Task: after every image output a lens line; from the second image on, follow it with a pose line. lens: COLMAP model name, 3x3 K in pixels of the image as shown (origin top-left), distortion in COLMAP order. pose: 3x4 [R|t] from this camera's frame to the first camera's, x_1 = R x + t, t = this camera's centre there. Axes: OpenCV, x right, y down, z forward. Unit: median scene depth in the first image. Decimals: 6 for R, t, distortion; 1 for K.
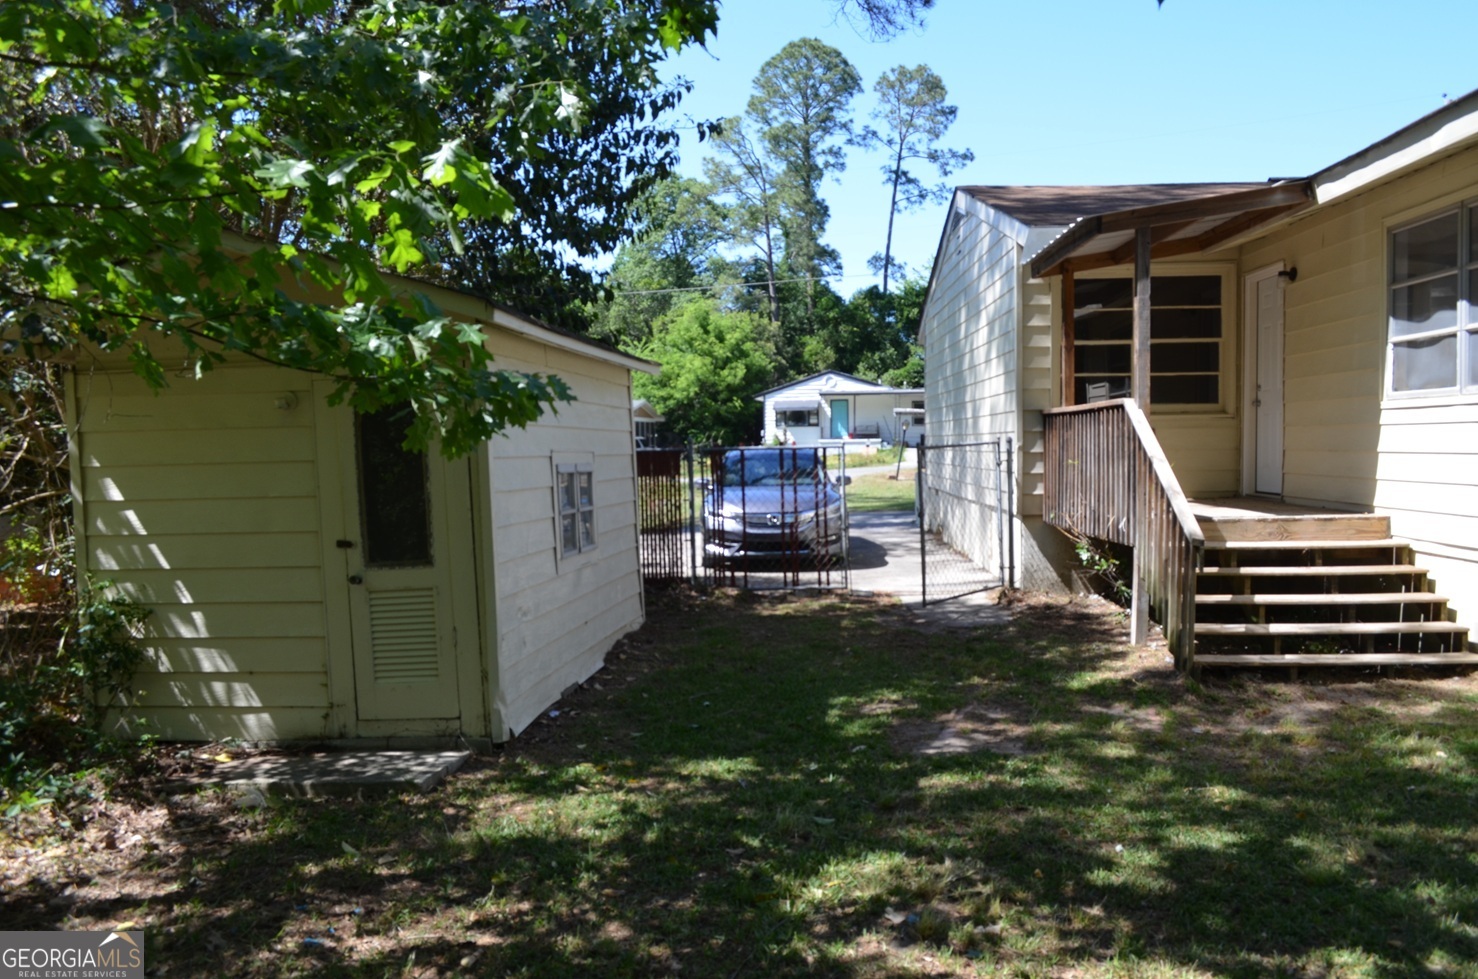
lens RADIAL K [[1194.1, 0, 734.1], [0, 1194.1, 492.7], [0, 0, 1]] dist [-0.007502, -0.012113]
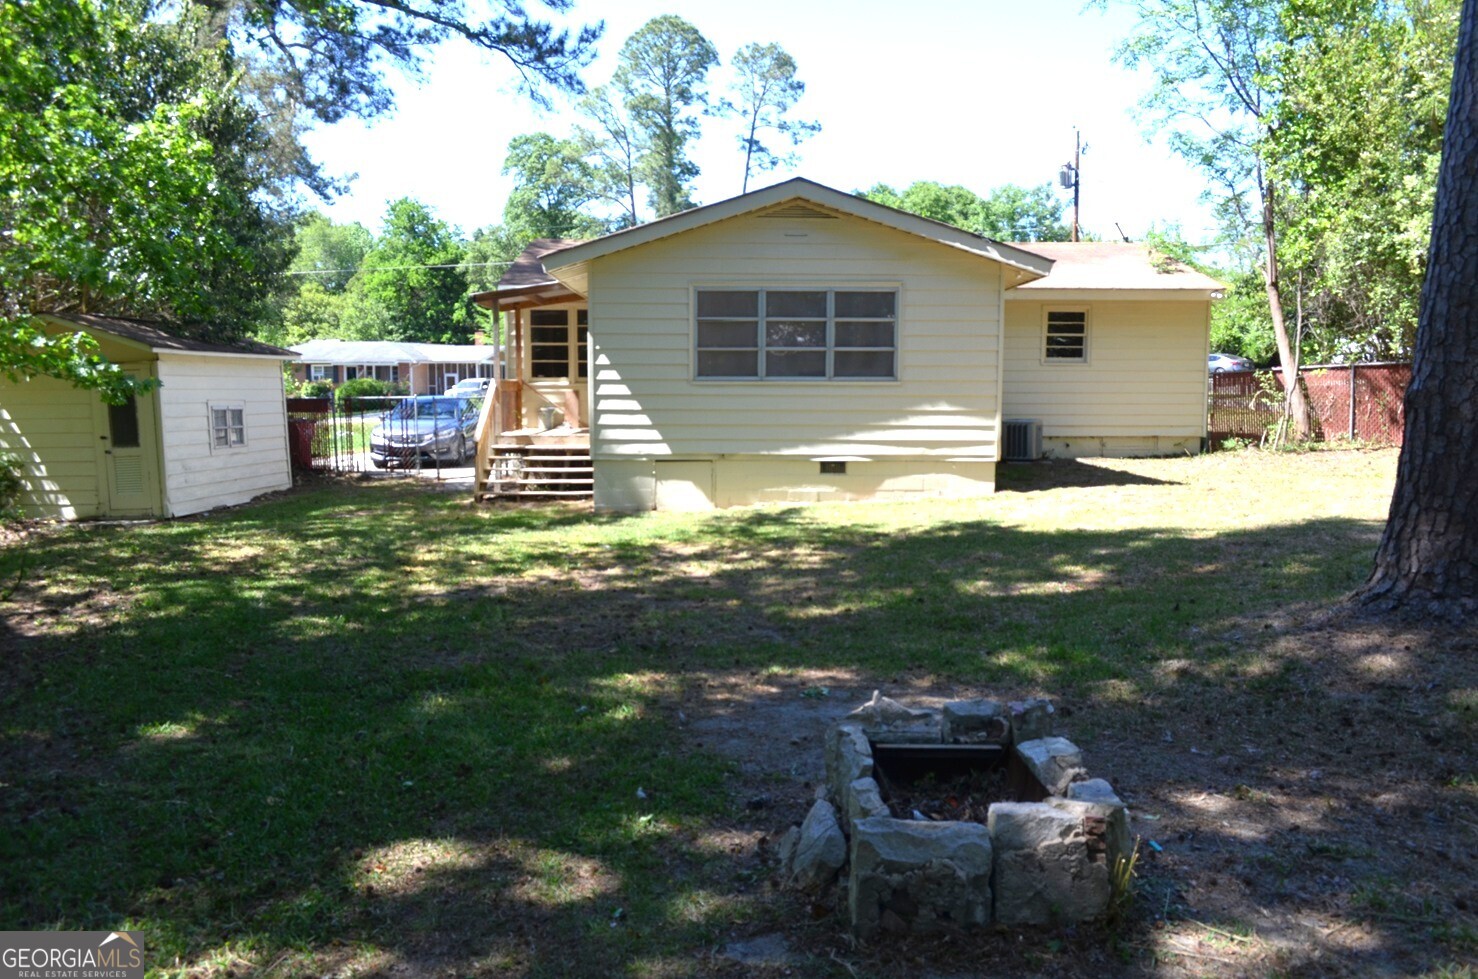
lens RADIAL K [[1194.1, 0, 745.9], [0, 1194.1, 489.4], [0, 0, 1]] dist [-0.007502, -0.012113]
pose [[0.997690, 0.009684, 0.067236, 0.063180], [-0.012874, 0.998804, 0.047176, 0.001242], [-0.066698, -0.047933, 0.996621, -0.117026]]
